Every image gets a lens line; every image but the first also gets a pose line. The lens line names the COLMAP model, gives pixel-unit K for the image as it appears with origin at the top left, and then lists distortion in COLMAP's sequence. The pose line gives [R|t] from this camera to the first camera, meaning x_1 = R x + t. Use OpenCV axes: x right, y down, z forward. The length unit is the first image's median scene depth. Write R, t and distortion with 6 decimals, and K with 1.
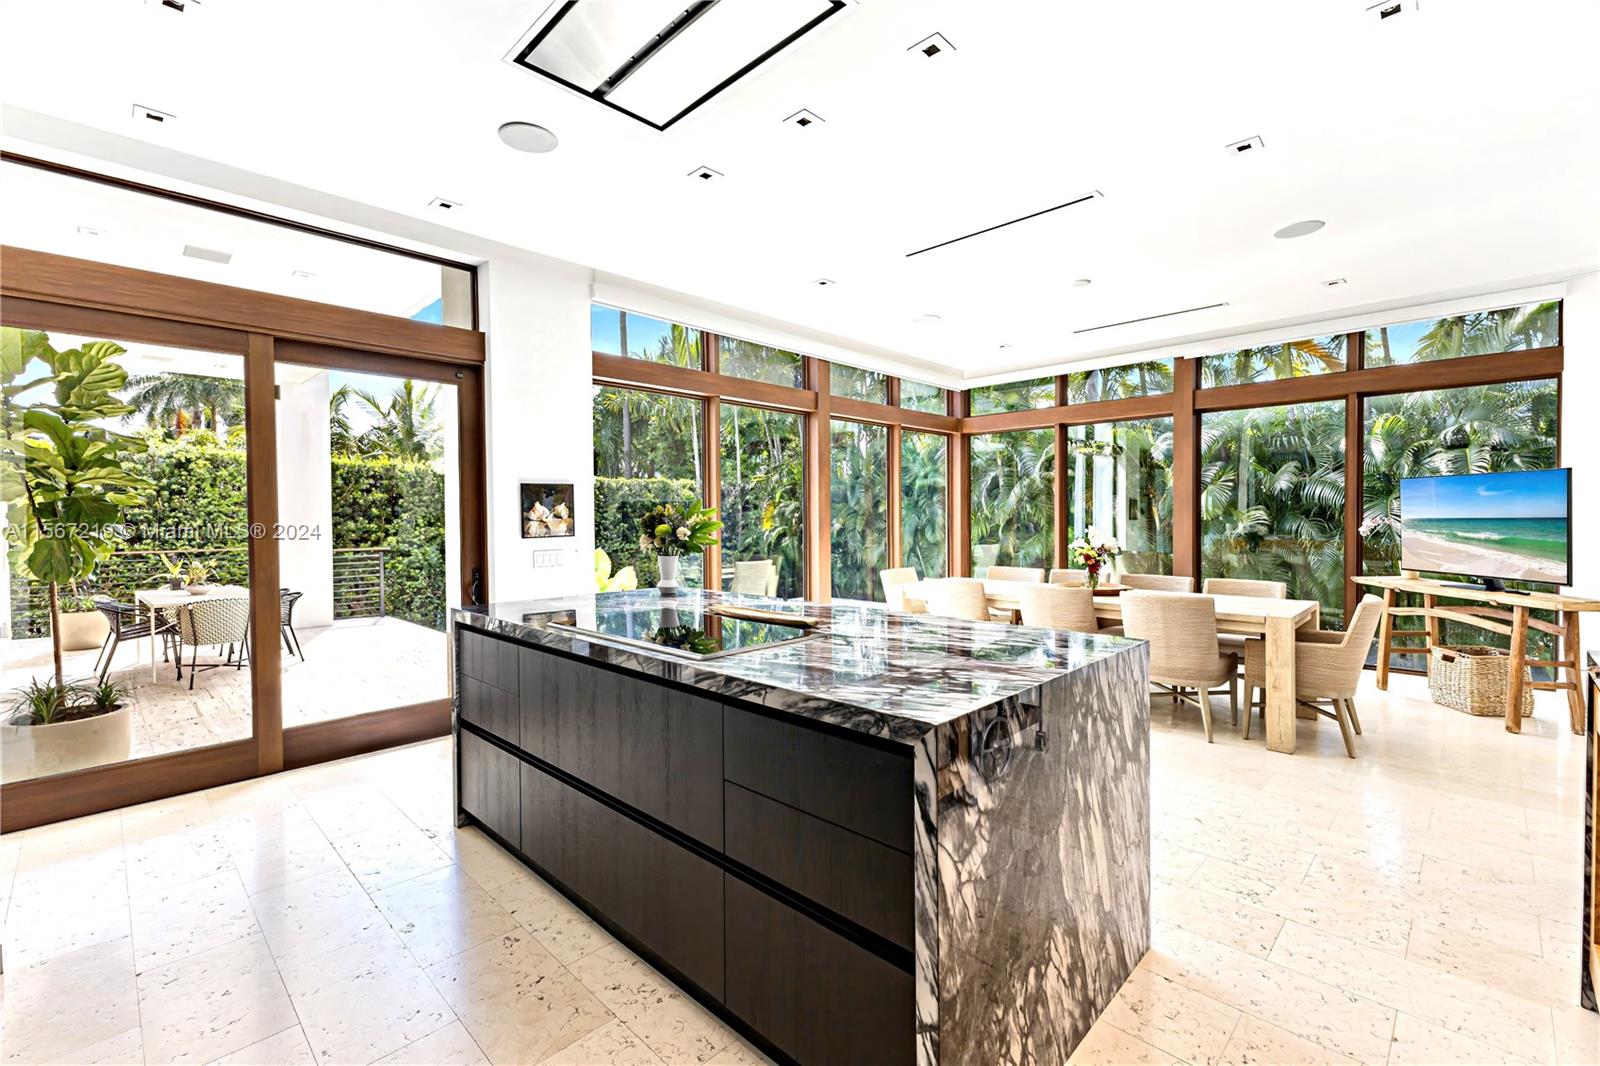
lens RADIAL K [[703.4, 0, 803.1], [0, 703.4, 527.7], [0, 0, 1]] dist [0.010141, -0.002973]
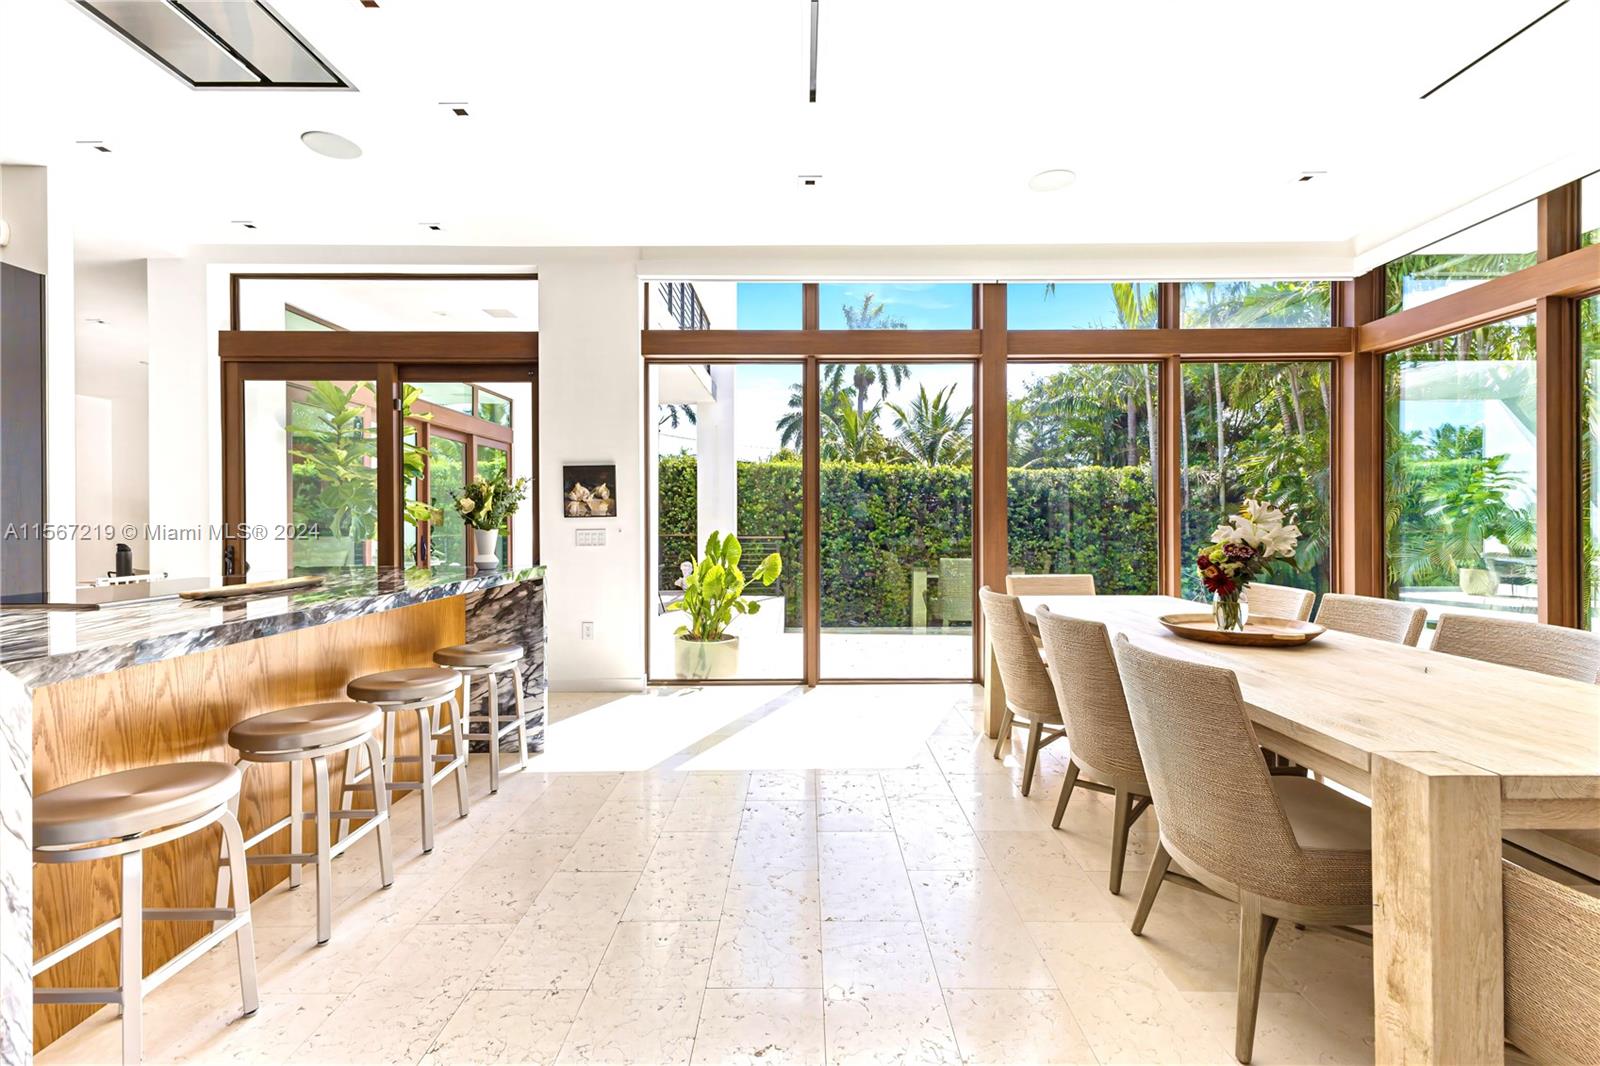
lens RADIAL K [[703.4, 0, 792.2], [0, 703.4, 521.1], [0, 0, 1]] dist [0.010141, -0.002973]
pose [[0.685275, 0.006119, -0.728259, 0.408761], [-0.014637, 0.999878, -0.005371, 0.014347], [0.728137, 0.014340, 0.685281, 0.347330]]
